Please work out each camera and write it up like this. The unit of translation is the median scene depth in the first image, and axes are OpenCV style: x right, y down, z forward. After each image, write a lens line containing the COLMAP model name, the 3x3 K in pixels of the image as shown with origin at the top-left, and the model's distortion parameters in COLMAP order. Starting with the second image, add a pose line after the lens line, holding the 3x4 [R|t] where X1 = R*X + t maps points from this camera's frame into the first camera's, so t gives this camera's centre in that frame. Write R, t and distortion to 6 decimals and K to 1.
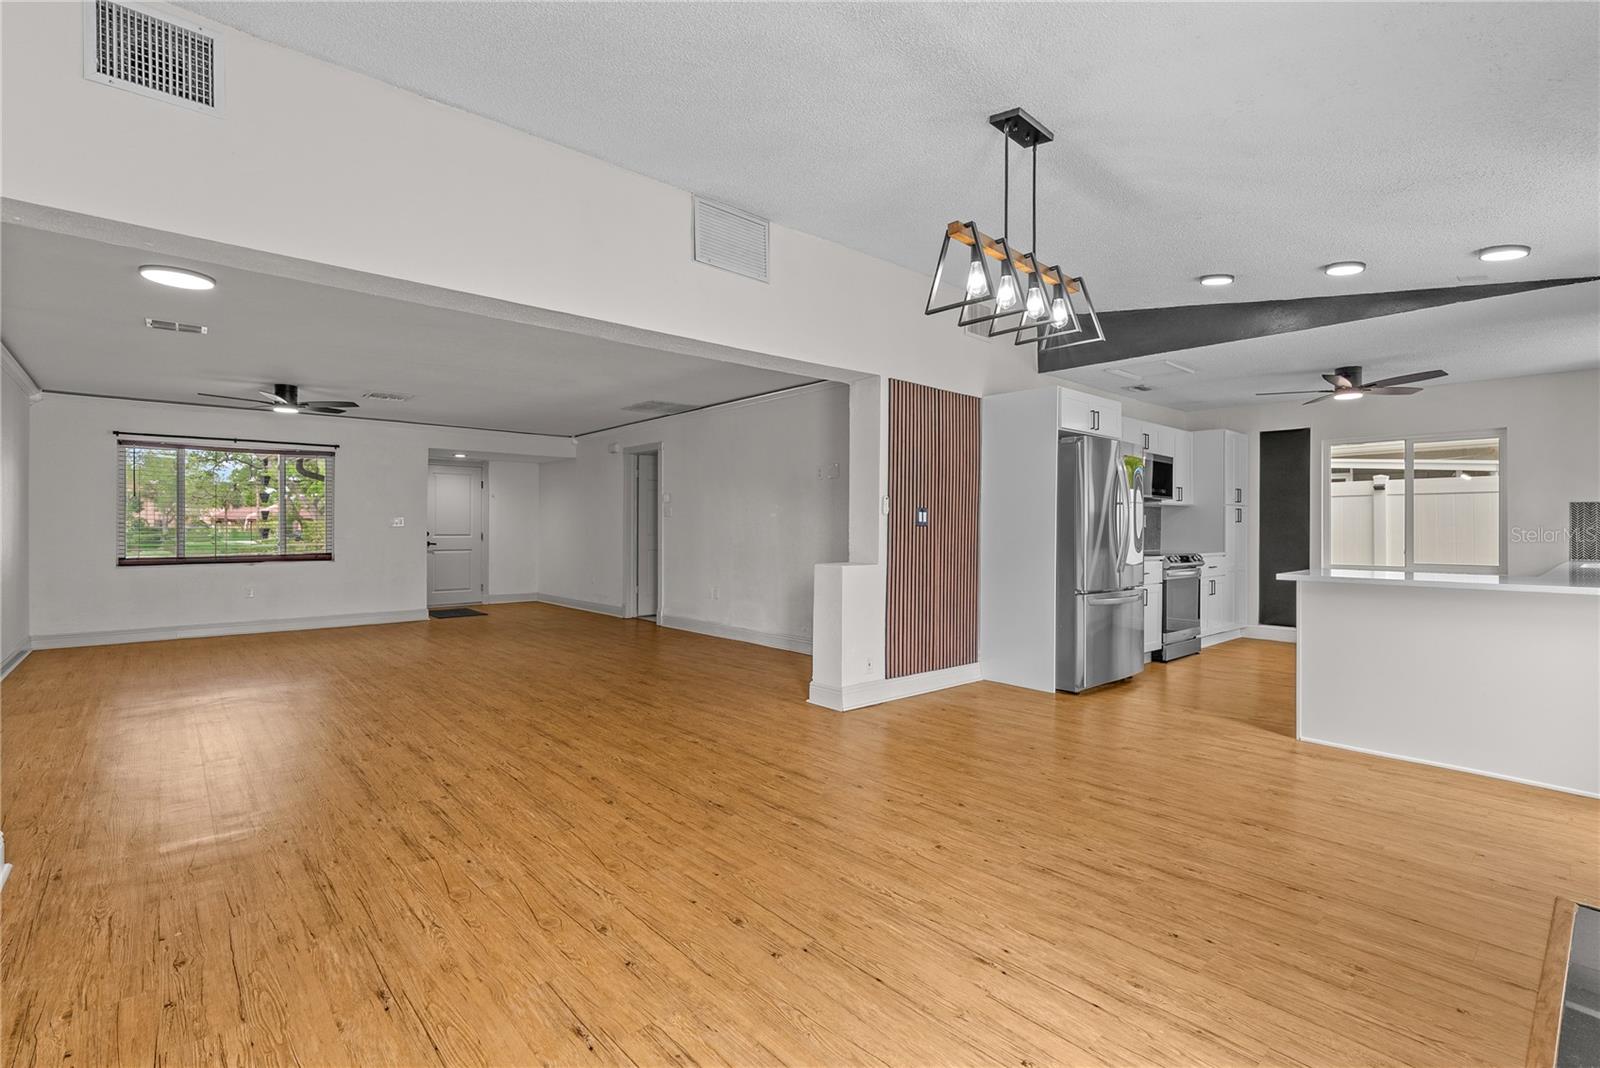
lens RADIAL K [[729.6, 0, 798.3], [0, 729.6, 522.5], [0, 0, 1]] dist [-0.003698, 0.000140]
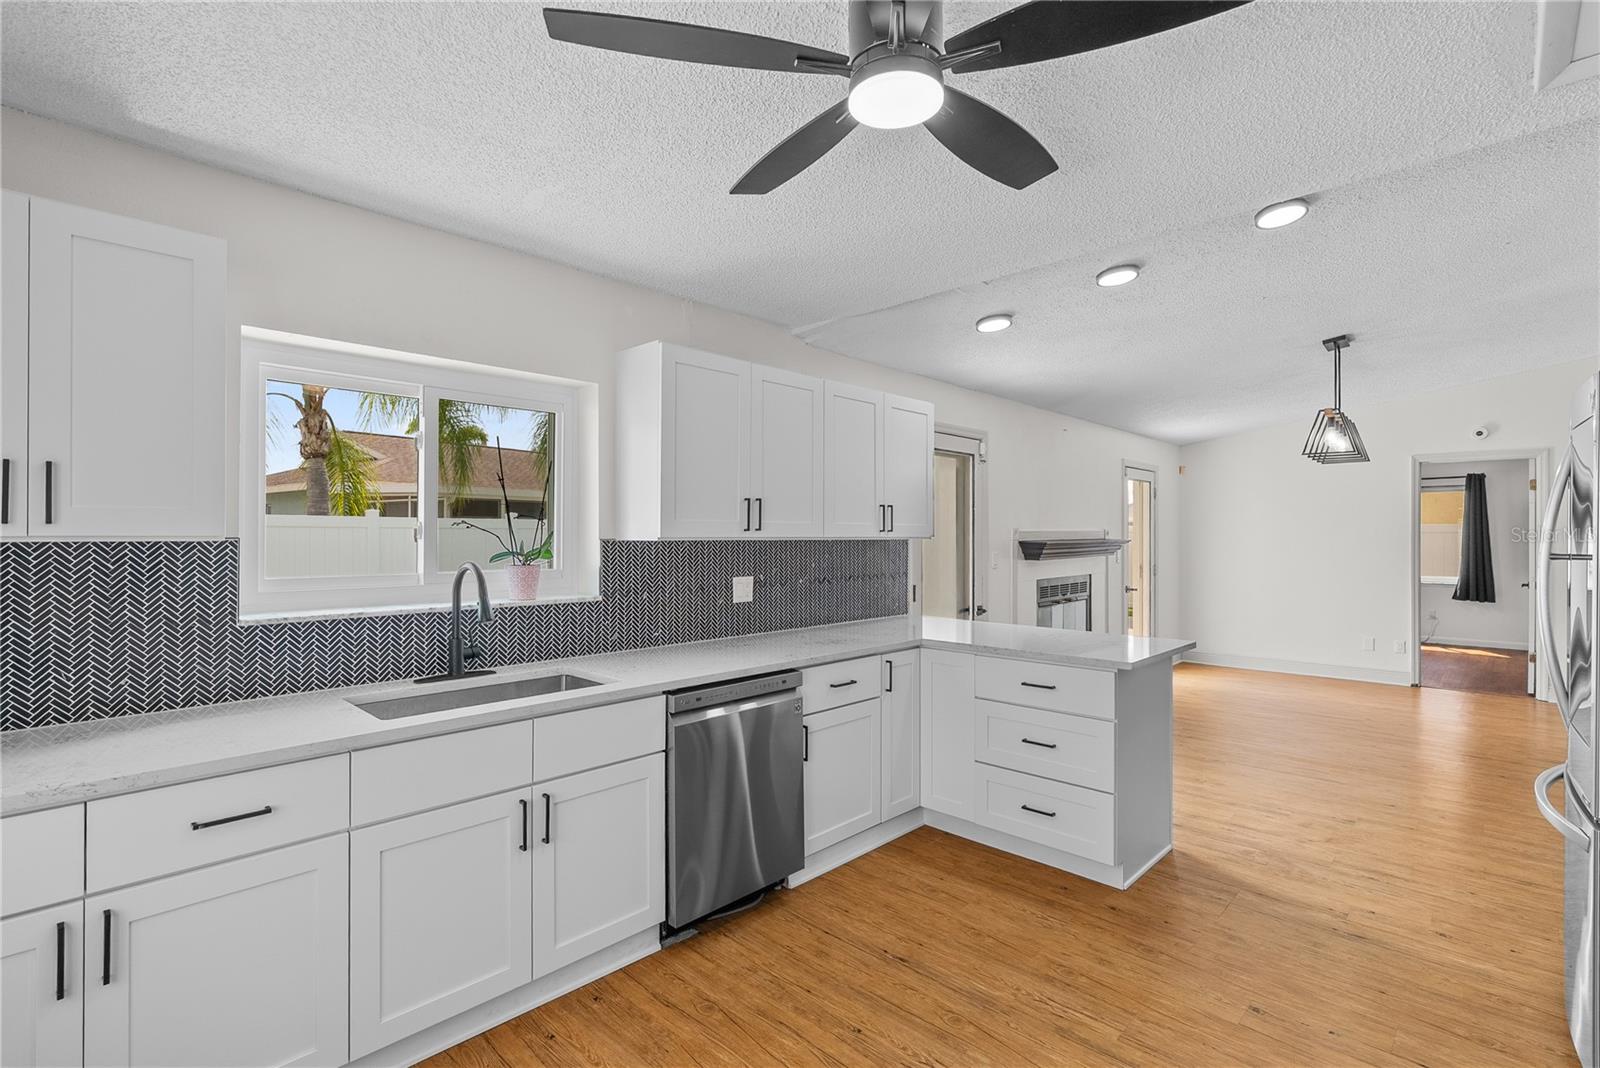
lens RADIAL K [[739.4, 0, 800.0], [0, 739.4, 534.0], [0, 0, 1]] dist [-0.001762, 0.000176]
pose [[-0.996508, -0.003947, -0.083410, 1.315579], [-0.003246, 0.999958, -0.008531, -0.050162], [0.083440, -0.008231, -0.996479, 2.014982]]
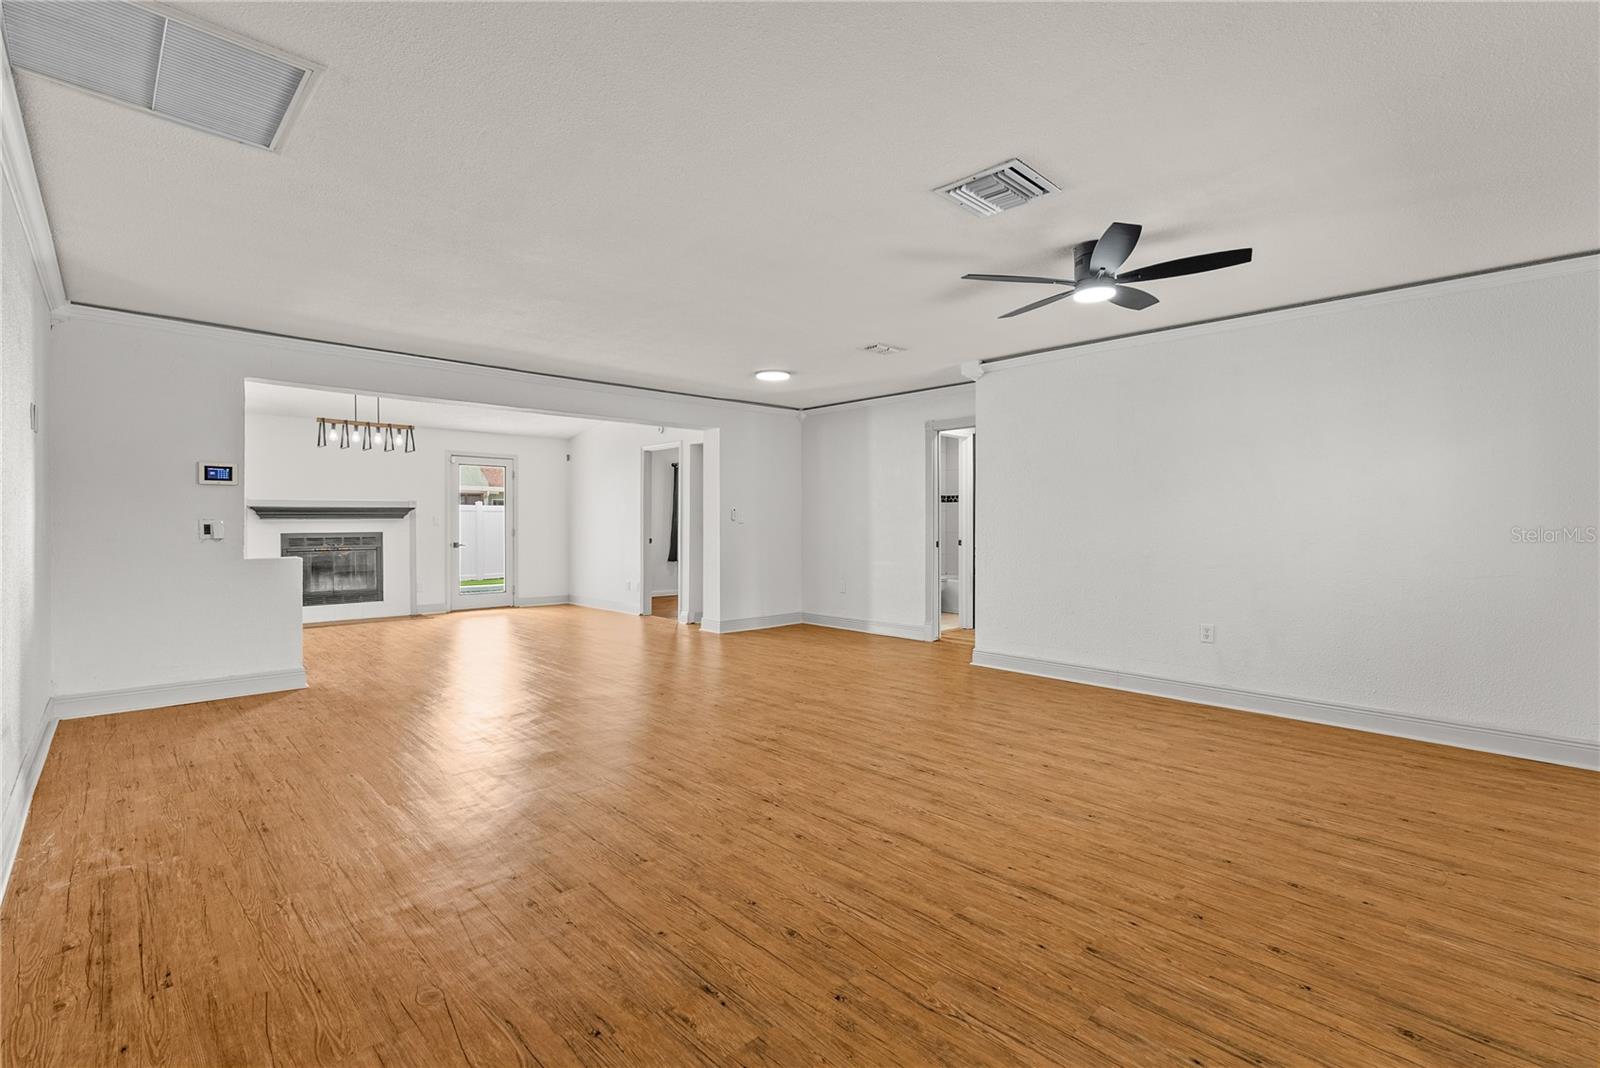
lens RADIAL K [[725.9, 0, 794.1], [0, 725.9, 533.6], [0, 0, 1]] dist [-0.002405, 0.001132]
pose [[-0.999598, -0.001926, -0.028280, -0.902186], [-0.002095, 0.999980, 0.005963, 0.017798], [0.028268, 0.006020, -0.999582, 2.817629]]
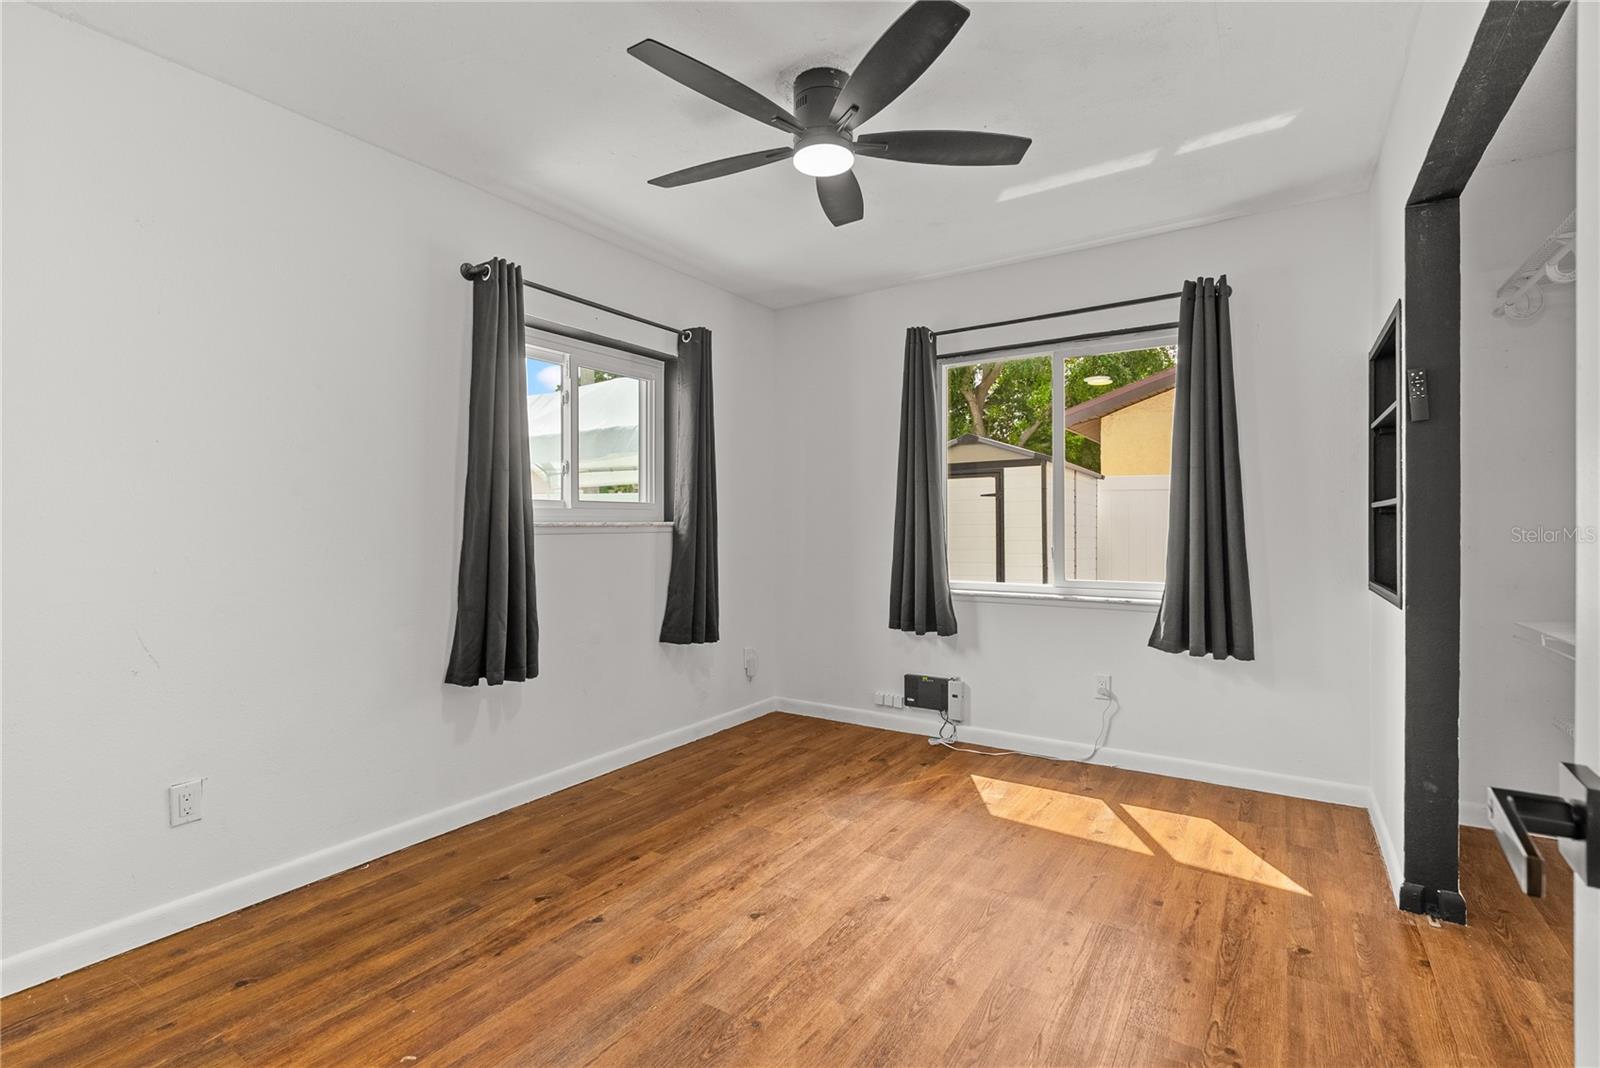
lens RADIAL K [[729.6, 0, 798.3], [0, 729.6, 522.5], [0, 0, 1]] dist [-0.003698, 0.000140]
pose [[-0.965245, -0.004432, -0.261309, -0.575387], [-0.001774, 0.999944, -0.010410, 0.007287], [0.261340, -0.009584, -0.965199, 0.337368]]
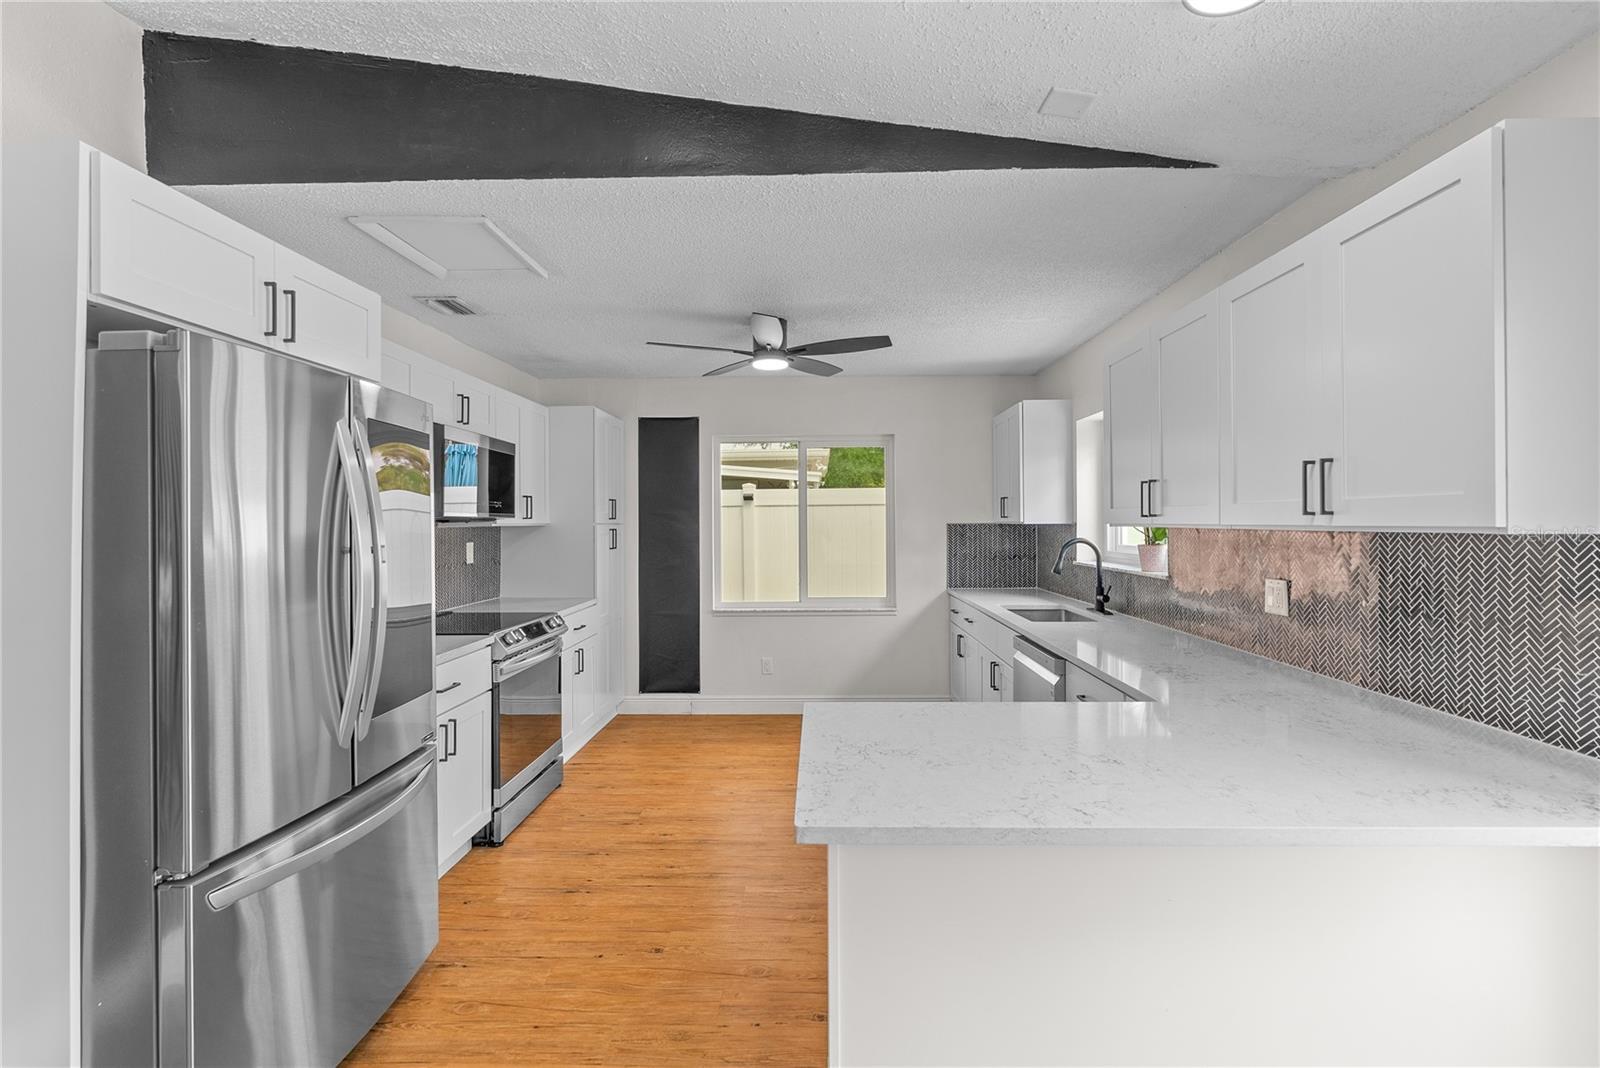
lens RADIAL K [[729.6, 0, 798.3], [0, 729.6, 522.5], [0, 0, 1]] dist [-0.003698, 0.000140]
pose [[0.682399, -0.009646, 0.730917, 0.484935], [0.004351, 0.999949, 0.009135, -0.063519], [-0.730967, -0.003053, 0.682406, 0.878164]]
